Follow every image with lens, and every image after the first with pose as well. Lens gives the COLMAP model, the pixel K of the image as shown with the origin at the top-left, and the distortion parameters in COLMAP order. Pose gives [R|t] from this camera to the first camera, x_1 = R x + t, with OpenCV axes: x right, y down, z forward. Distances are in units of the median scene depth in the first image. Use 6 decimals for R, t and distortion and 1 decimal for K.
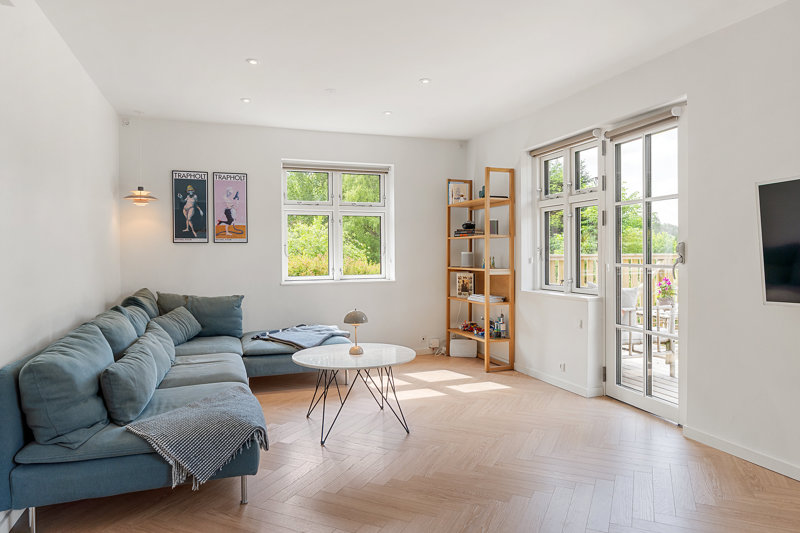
lens RADIAL K [[503.5, 0, 400.0], [0, 503.5, 266.5], [0, 0, 1]] dist [0.001732, 0.001291]
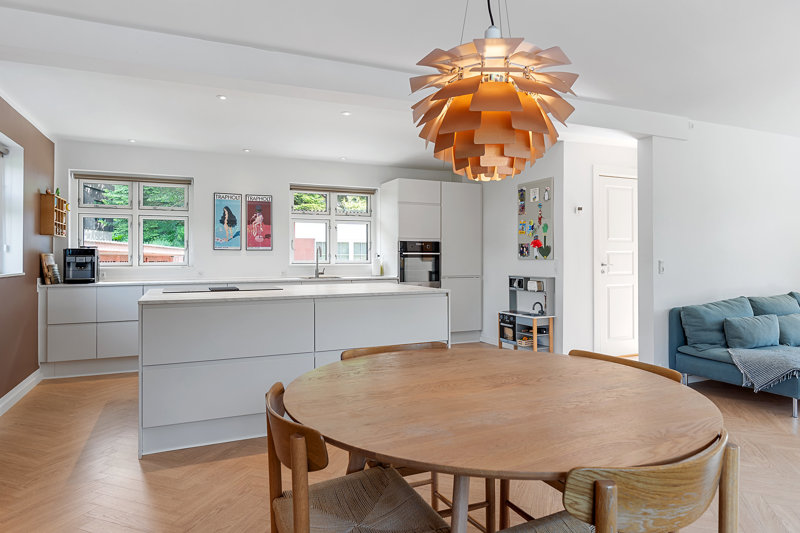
lens RADIAL K [[494.7, 0, 400.0], [0, 494.7, 266.5], [0, 0, 1]] dist [-0.003777, -0.000597]
pose [[0.079560, 0.024862, -0.996520, 1.193315], [-0.018227, 0.999558, 0.023482, -0.008656], [0.996663, 0.016295, 0.079978, -0.366752]]
